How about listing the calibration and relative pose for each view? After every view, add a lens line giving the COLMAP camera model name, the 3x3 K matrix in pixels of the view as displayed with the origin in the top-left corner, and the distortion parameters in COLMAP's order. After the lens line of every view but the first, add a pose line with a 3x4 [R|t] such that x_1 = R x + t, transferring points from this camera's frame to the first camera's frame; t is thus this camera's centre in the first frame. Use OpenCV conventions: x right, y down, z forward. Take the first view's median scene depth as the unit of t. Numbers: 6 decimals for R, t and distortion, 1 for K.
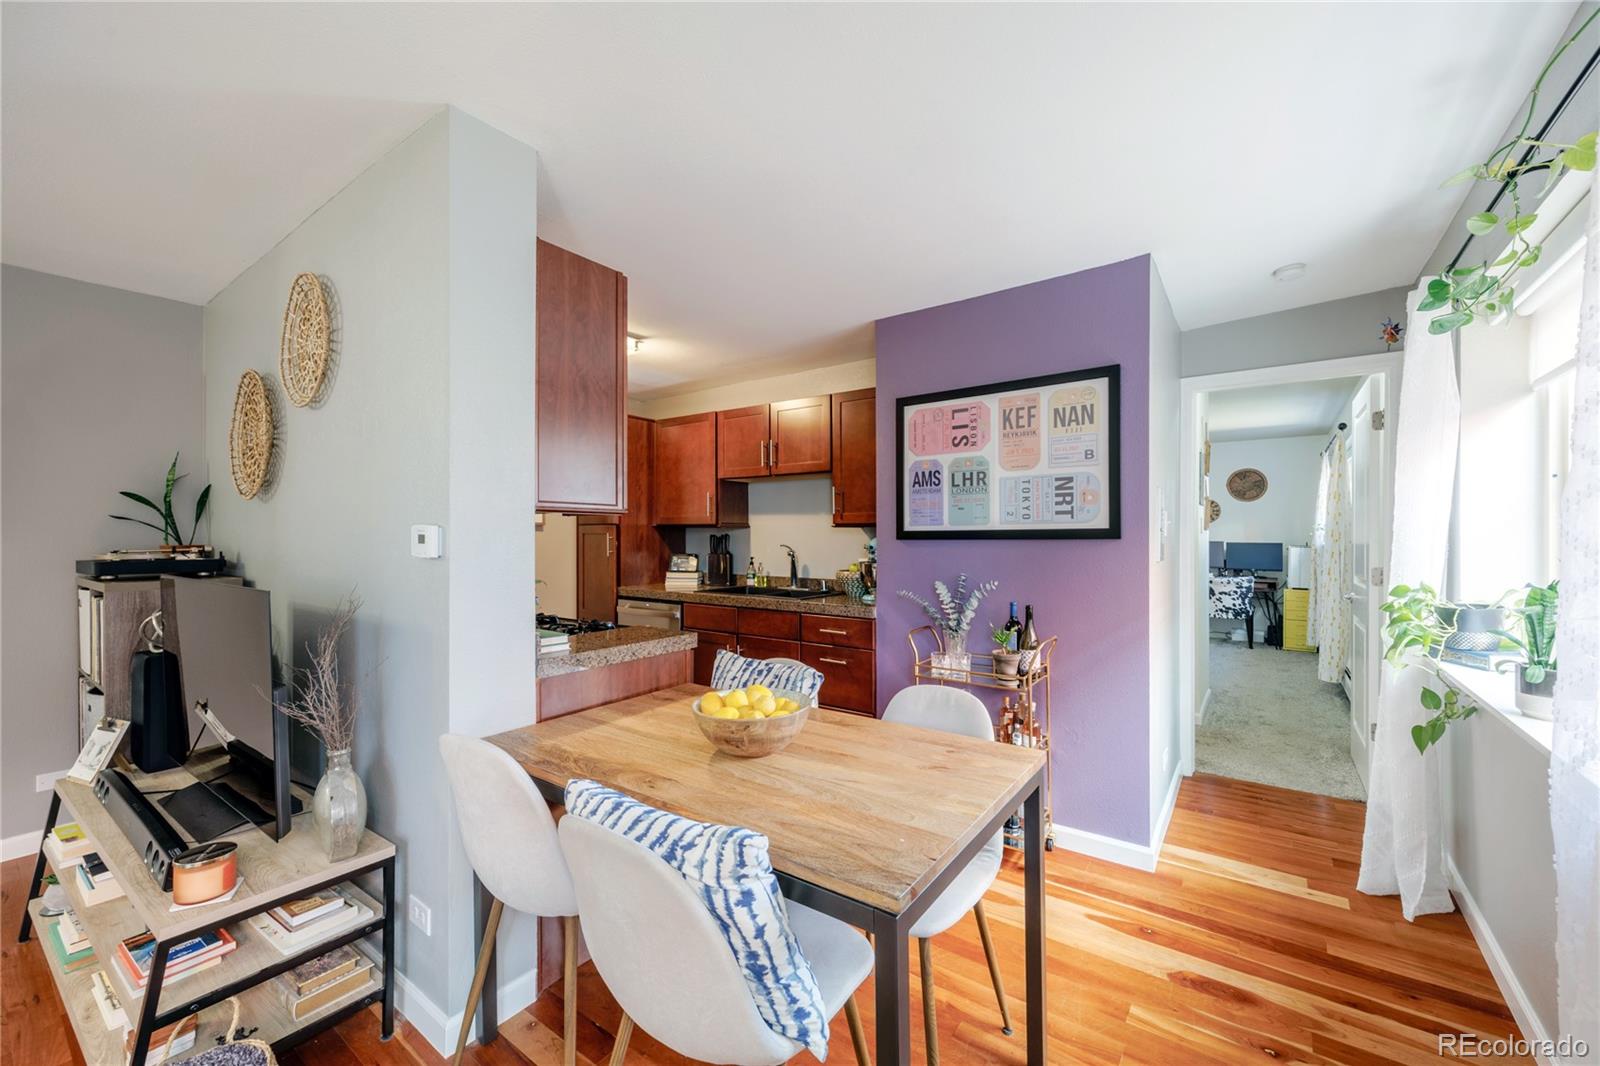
lens RADIAL K [[631.5, 0, 834.1], [0, 631.5, 535.0], [0, 0, 1]] dist [0.000329, 0.000017]
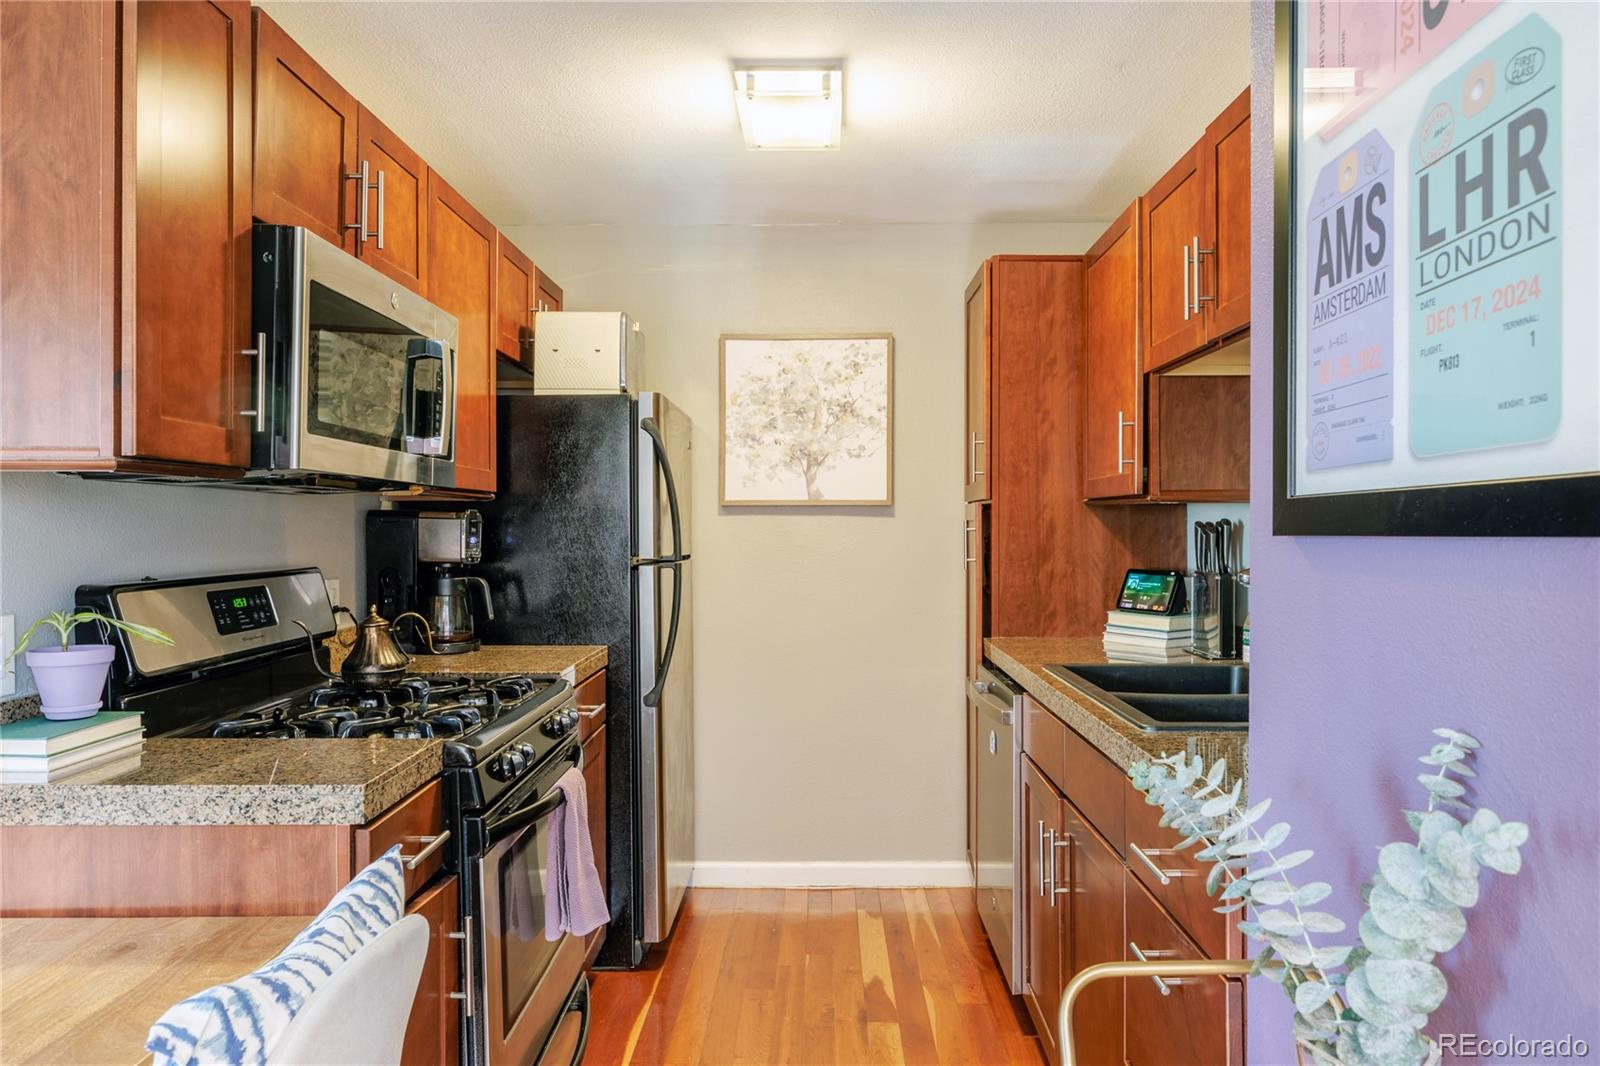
lens RADIAL K [[1083.0, 0, 800.0], [0, 1083.0, 533.0], [0, 0, 1]] dist [-0.000141, -0.000122]
pose [[0.554357, 0.003889, -0.832270, 0.347942], [0.001104, 0.999985, 0.005407, 0.003815], [0.832278, -0.003916, 0.554344, 0.671249]]
